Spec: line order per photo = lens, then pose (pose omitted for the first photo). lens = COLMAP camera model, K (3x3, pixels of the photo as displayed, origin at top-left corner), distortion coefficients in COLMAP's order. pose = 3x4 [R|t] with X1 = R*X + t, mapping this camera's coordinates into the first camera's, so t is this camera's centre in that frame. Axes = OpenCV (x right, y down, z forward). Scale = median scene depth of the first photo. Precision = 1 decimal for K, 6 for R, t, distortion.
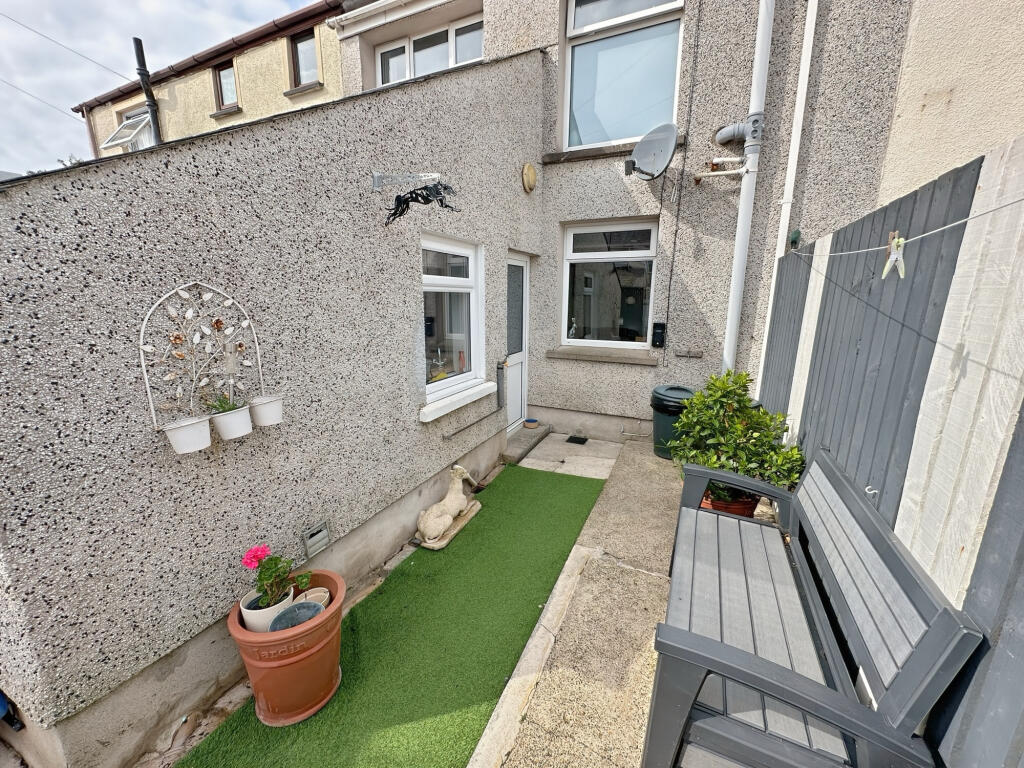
lens RADIAL K [[407.5, 0, 507.7], [0, 407.5, 383.3], [0, 0, 1]] dist [0.001884, -0.000070]
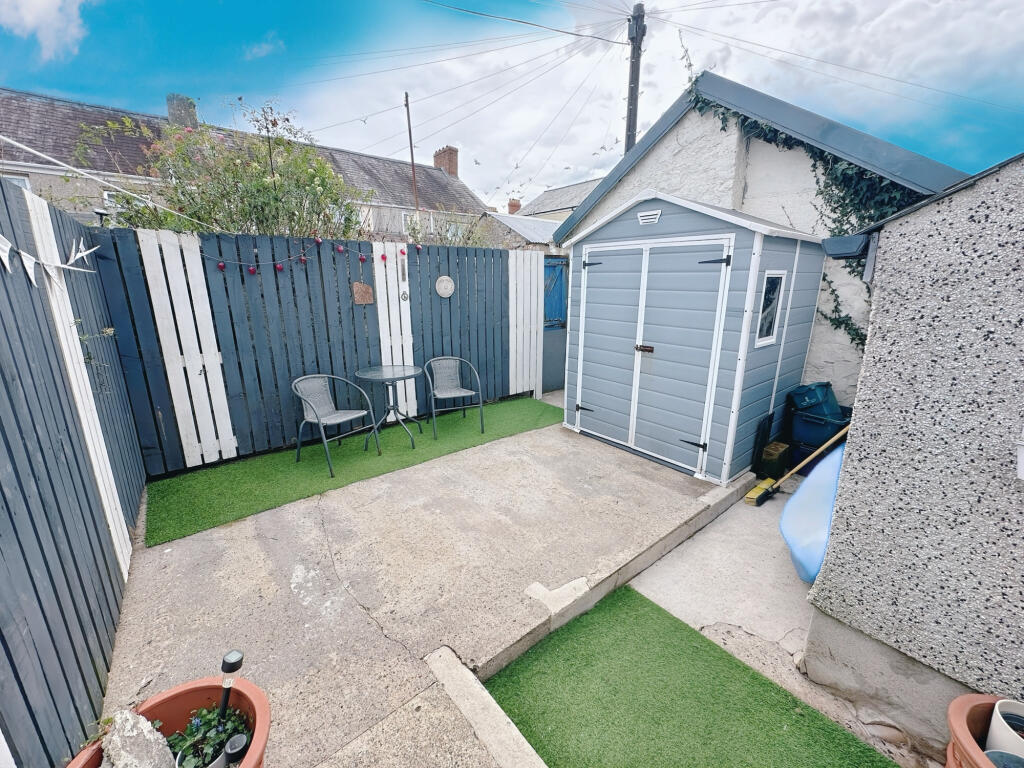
lens RADIAL K [[407.5, 0, 510.6], [0, 407.5, 382.9], [0, 0, 1]] dist [0.001884, -0.000070]
pose [[-0.440366, 0.213659, -0.872025, 0.324137], [-0.184831, 0.928892, 0.320931, -0.079757], [0.878587, 0.302504, -0.369562, 0.392633]]
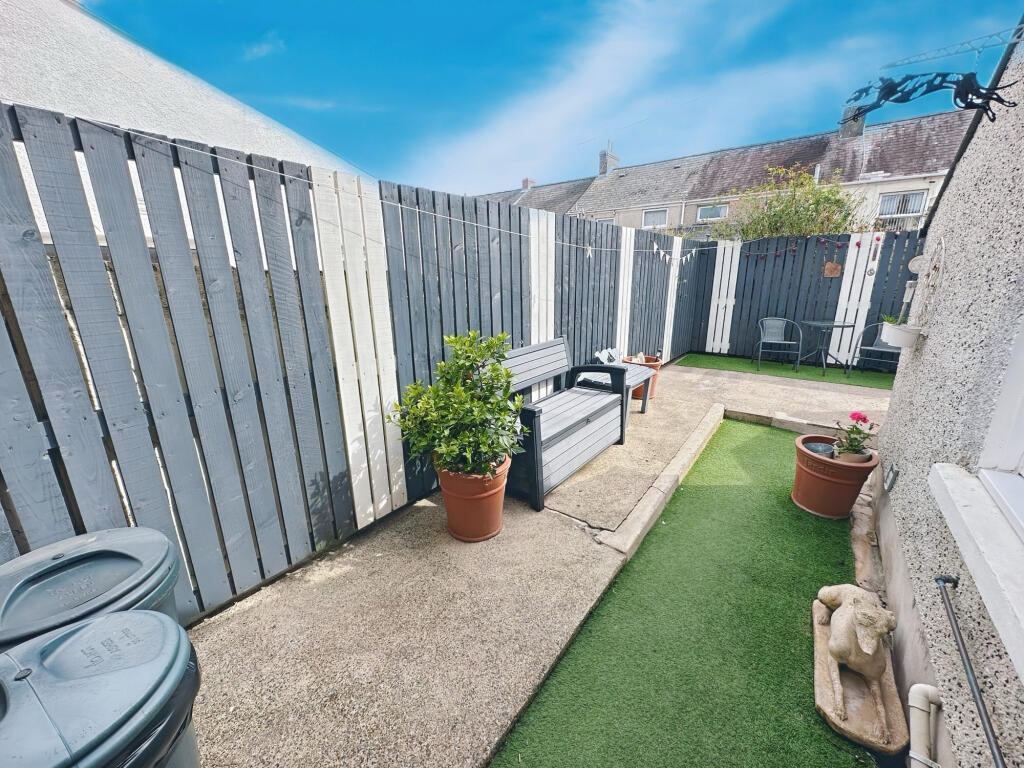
lens RADIAL K [[407.5, 0, 510.3], [0, 407.5, 380.0], [0, 0, 1]] dist [0.001884, -0.000070]
pose [[-0.976333, -0.052735, 0.209743, 0.479141], [0.047050, 0.894796, 0.443990, -0.585974], [-0.211091, 0.443350, -0.871138, 3.232825]]
